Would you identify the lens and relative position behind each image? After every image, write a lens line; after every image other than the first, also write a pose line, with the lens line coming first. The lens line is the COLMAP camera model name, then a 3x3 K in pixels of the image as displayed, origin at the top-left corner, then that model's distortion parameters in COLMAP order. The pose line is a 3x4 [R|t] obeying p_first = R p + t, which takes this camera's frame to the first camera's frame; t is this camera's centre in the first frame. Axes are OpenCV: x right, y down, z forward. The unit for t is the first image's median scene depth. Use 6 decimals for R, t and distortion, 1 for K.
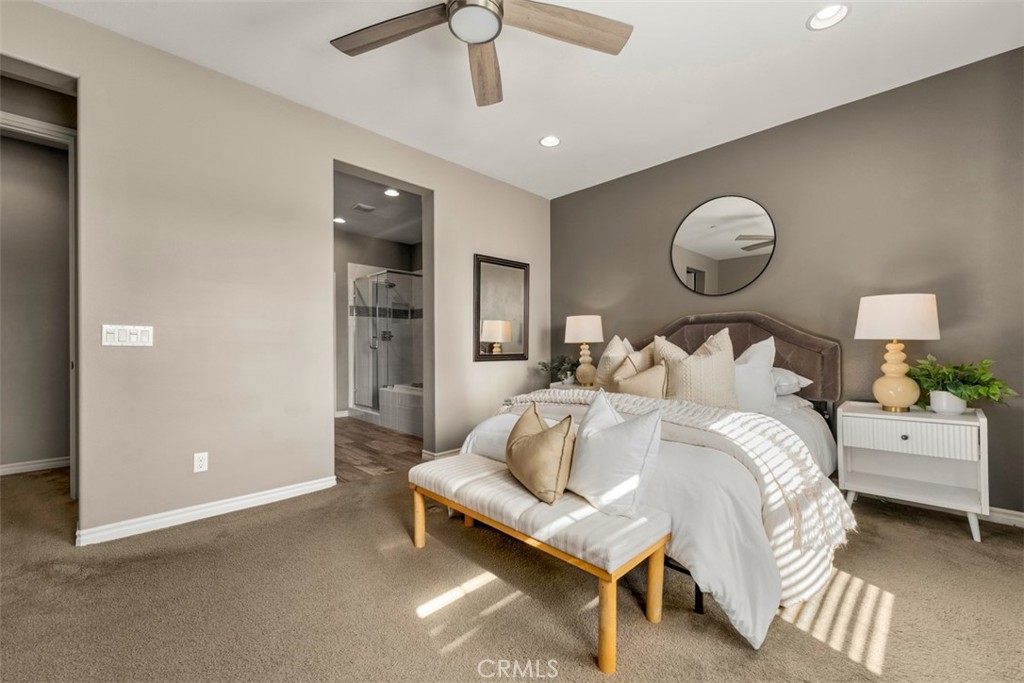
lens RADIAL K [[408.4, 0, 505.1], [0, 408.4, 345.8], [0, 0, 1]] dist [-0.000286, -0.001202]
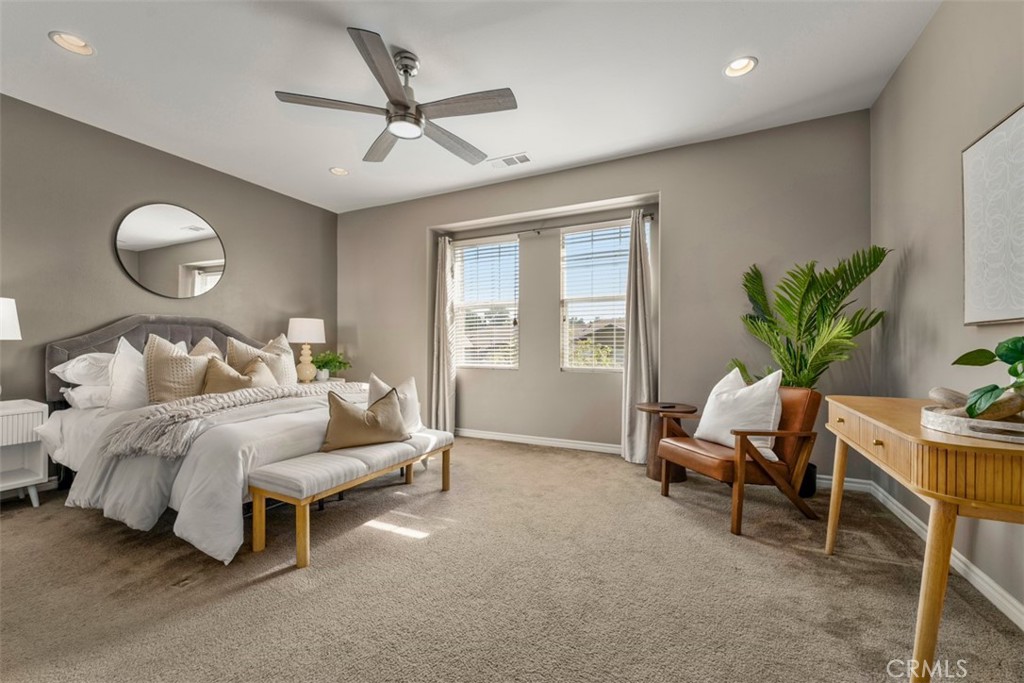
lens RADIAL K [[408.4, 0, 506.7], [0, 408.4, 345.5], [0, 0, 1]] dist [-0.000286, -0.001202]
pose [[-0.342261, 0.004956, 0.939592, -1.130504], [-0.004335, 0.999967, -0.006854, 0.004717], [-0.939595, -0.006419, -0.342228, 0.833055]]
